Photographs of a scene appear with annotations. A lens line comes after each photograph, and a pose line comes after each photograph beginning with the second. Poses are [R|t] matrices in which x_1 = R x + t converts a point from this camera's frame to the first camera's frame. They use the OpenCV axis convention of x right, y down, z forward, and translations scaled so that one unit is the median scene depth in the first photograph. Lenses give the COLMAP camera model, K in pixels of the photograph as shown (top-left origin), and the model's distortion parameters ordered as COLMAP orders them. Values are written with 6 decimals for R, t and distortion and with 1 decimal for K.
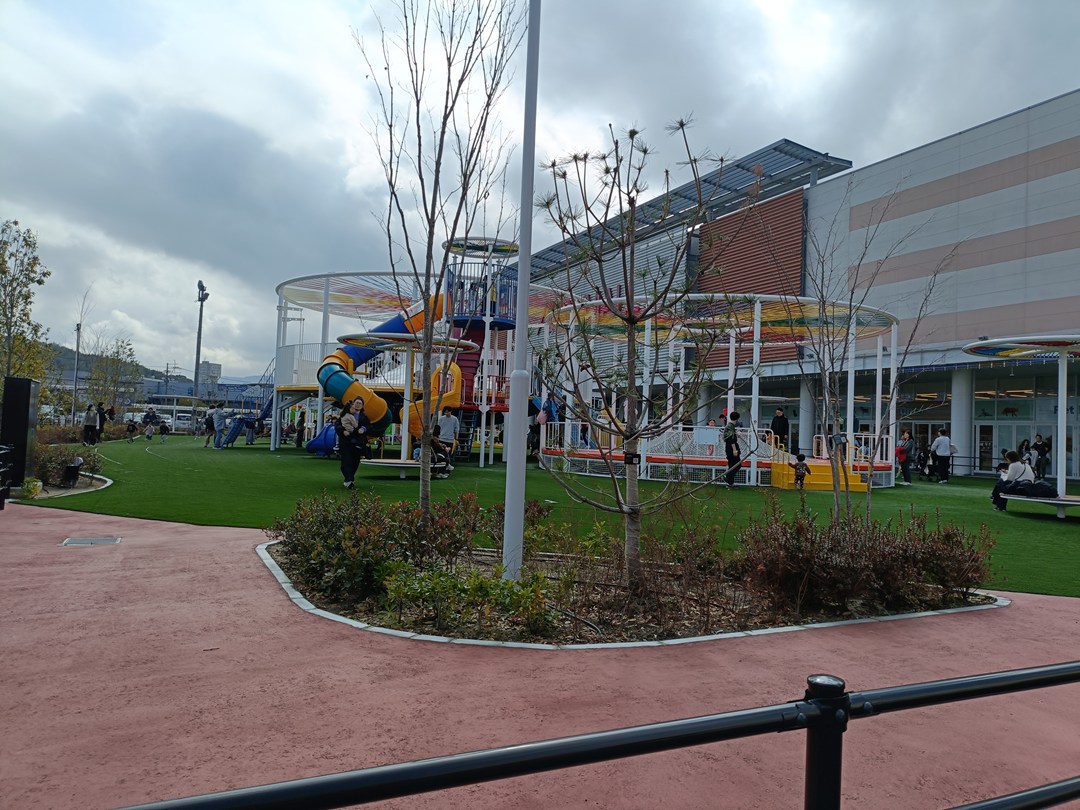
lens RADIAL K [[787.4, 0, 539.3], [0, 787.4, 400.9], [0, 0, 1]] dist [0.010401, 0.001818]
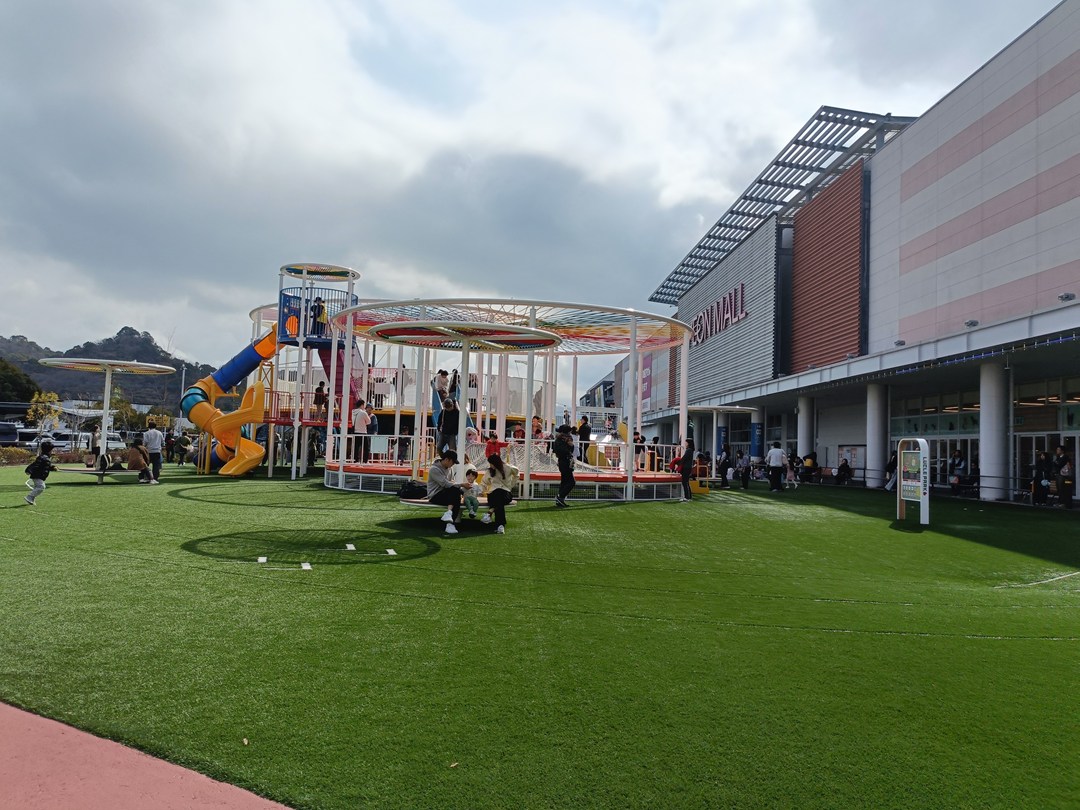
lens RADIAL K [[842.6, 0, 542.0], [0, 842.6, 407.6], [0, 0, 1]] dist [0.005980, -0.002092]
pose [[0.922858, -0.032299, -0.383784, 0.409585], [0.021494, 0.999244, -0.032410, 0.019174], [0.384541, 0.021661, 0.922854, 0.052328]]
